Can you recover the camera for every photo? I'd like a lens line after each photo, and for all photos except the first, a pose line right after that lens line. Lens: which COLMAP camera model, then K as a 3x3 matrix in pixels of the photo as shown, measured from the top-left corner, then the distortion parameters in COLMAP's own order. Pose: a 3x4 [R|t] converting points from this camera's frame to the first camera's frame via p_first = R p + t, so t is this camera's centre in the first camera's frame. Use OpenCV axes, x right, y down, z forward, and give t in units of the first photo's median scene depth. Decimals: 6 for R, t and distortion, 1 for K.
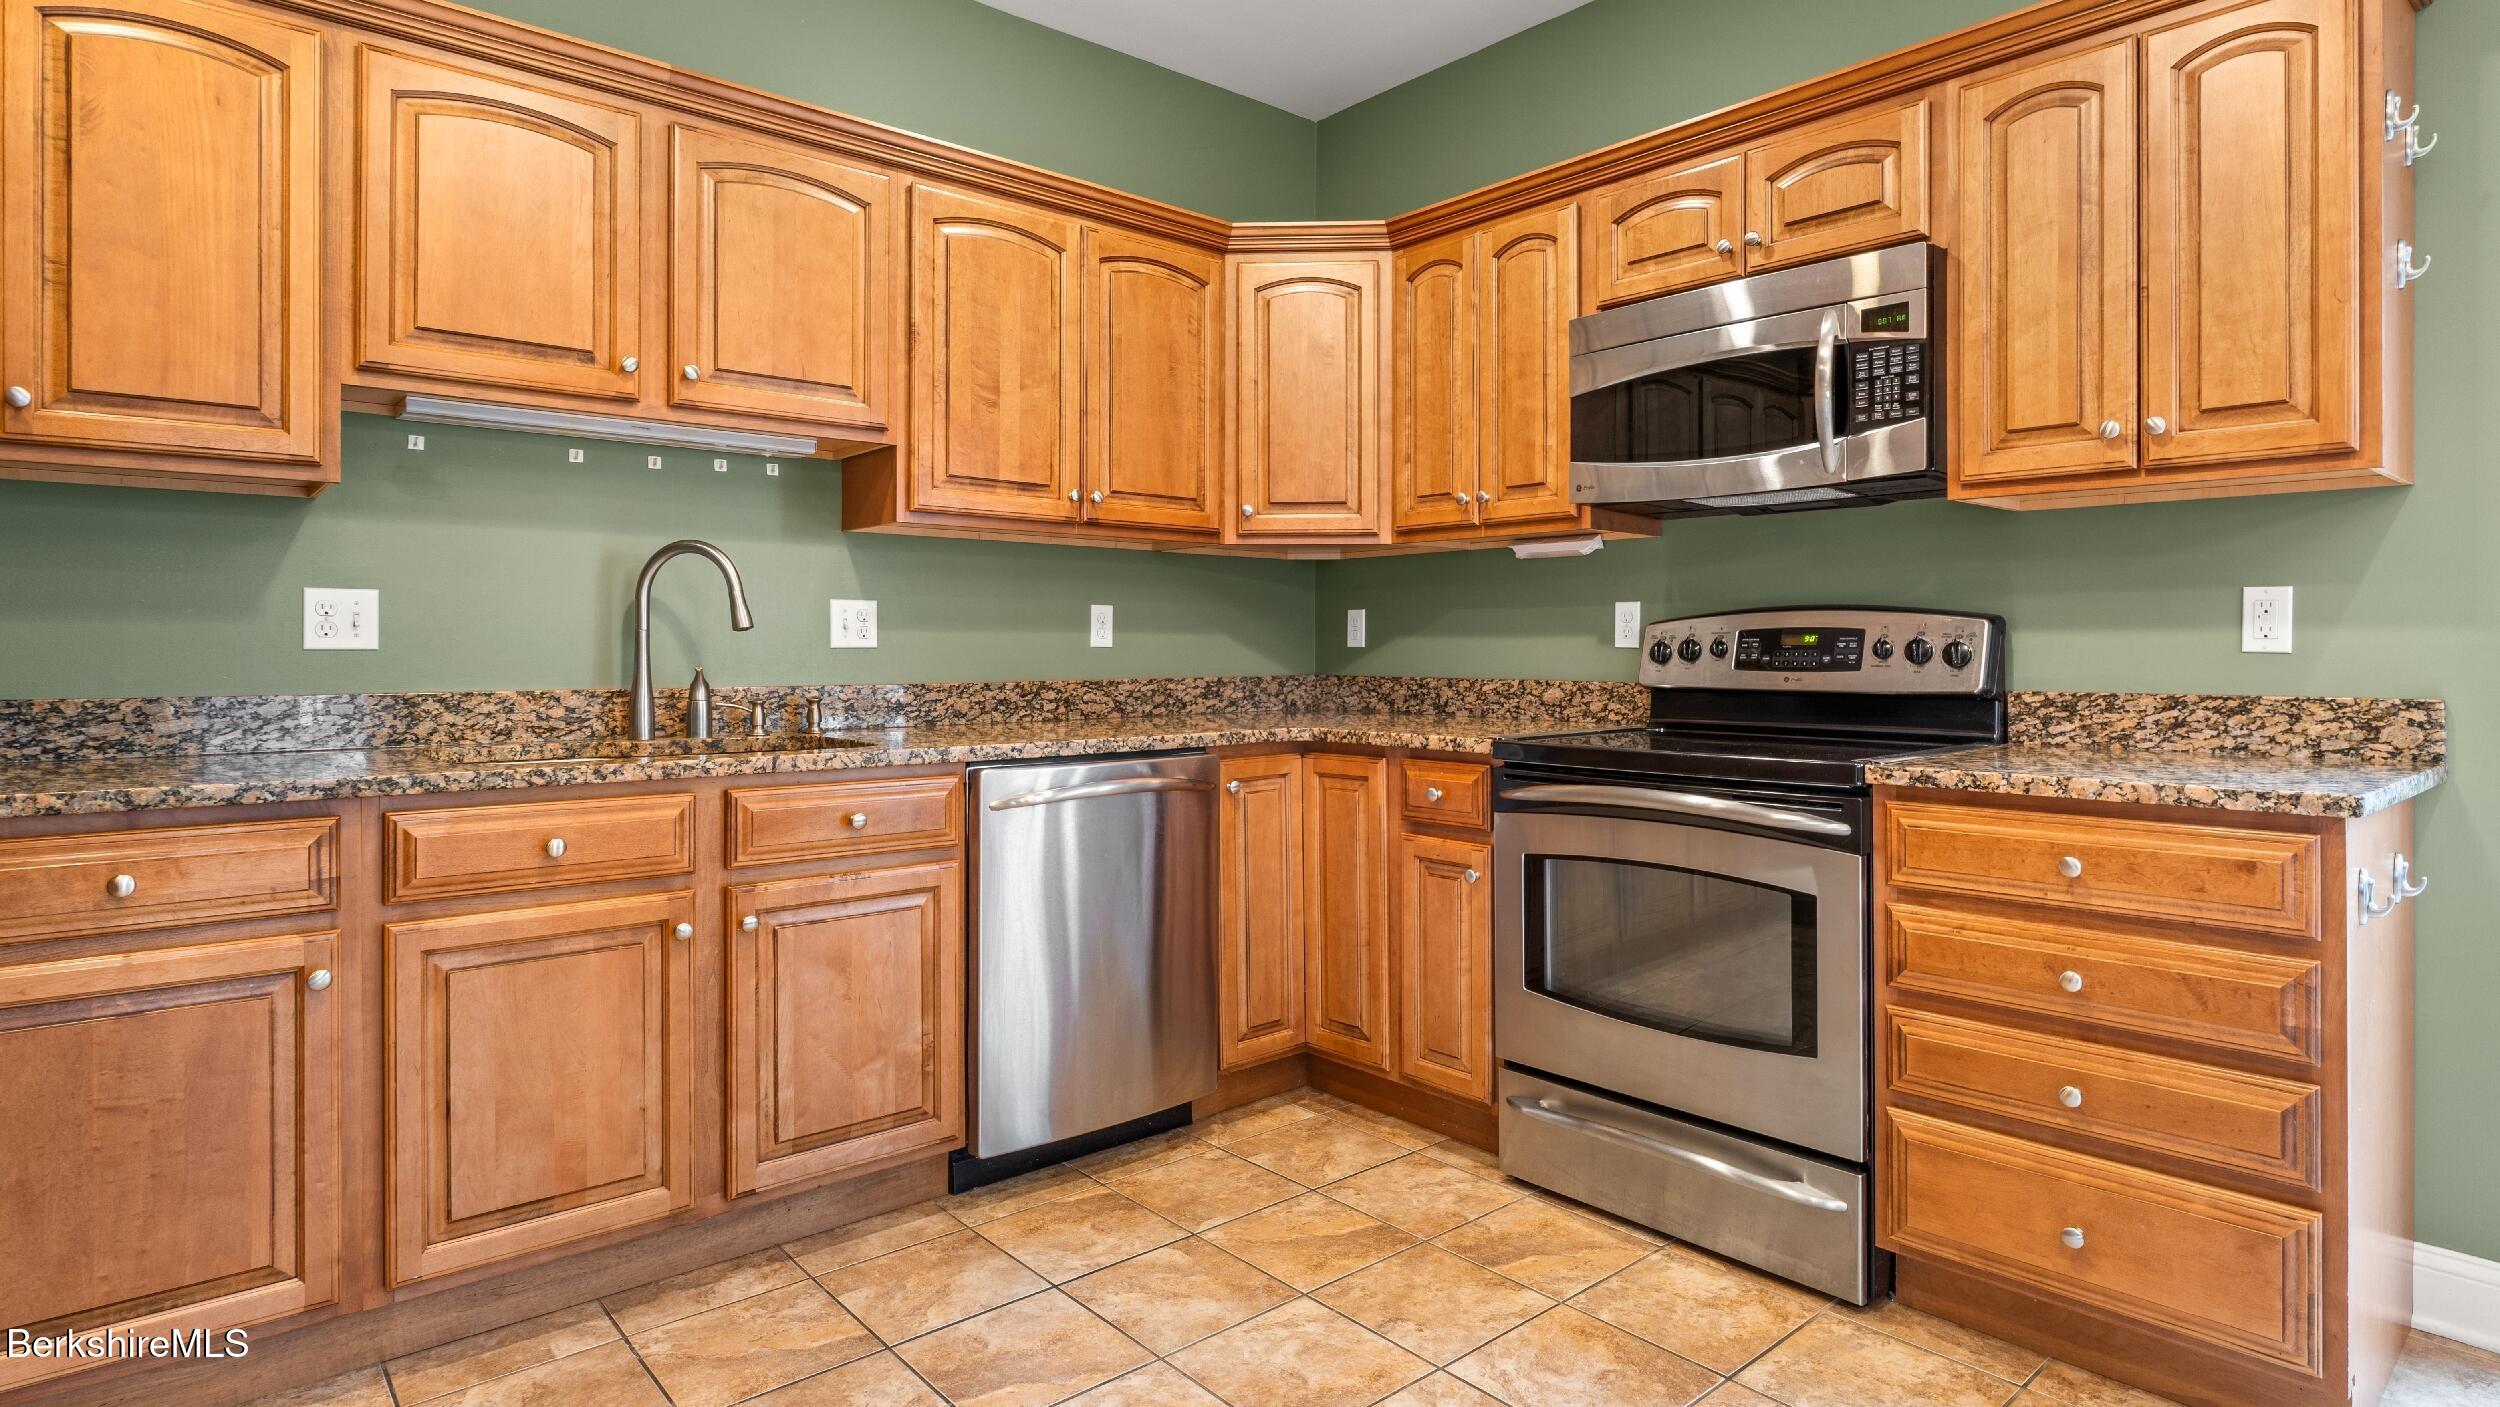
lens RADIAL K [[1306.6, 0, 1265.4], [0, 1306.6, 650.5], [0, 0, 1]] dist [-0.003735, -0.001000]
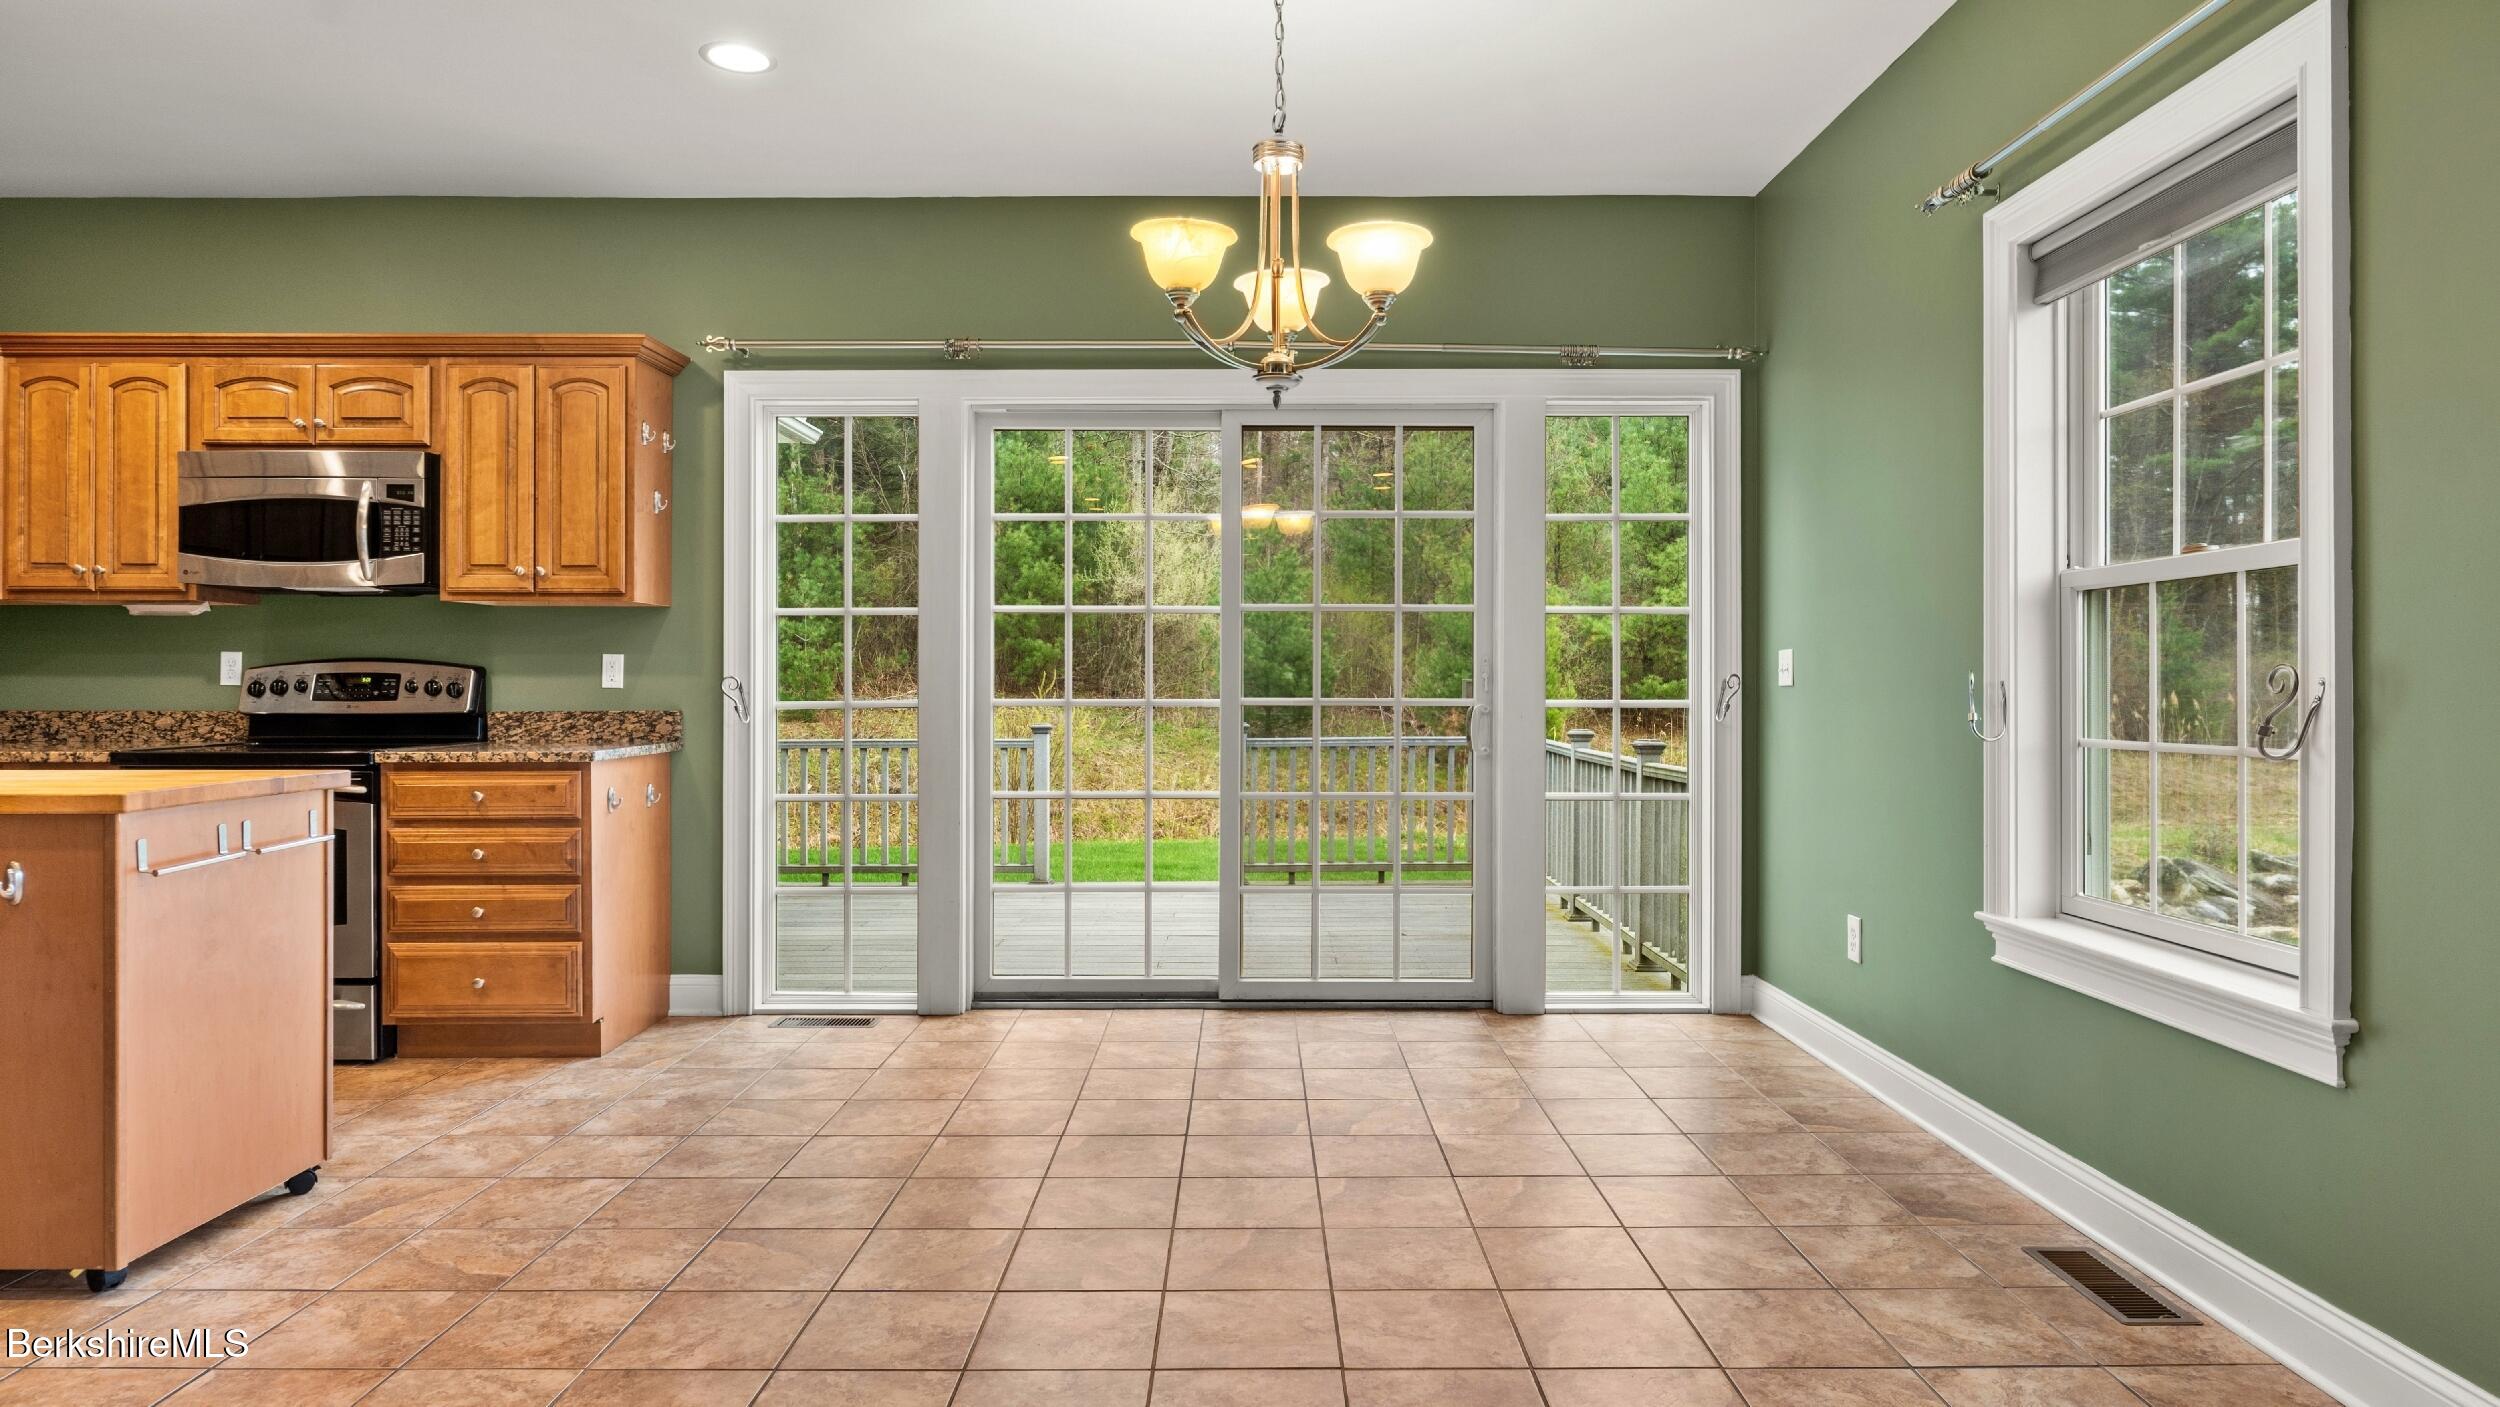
lens RADIAL K [[1444.6, 0, 1237.3], [0, 1444.6, 678.3], [0, 0, 1]] dist [0.000446, -0.000951]
pose [[0.662768, 0.003343, 0.748817, -0.202402], [0.000817, 0.999986, -0.005187, -0.001313], [-0.748824, 0.004049, 0.662756, -1.021816]]
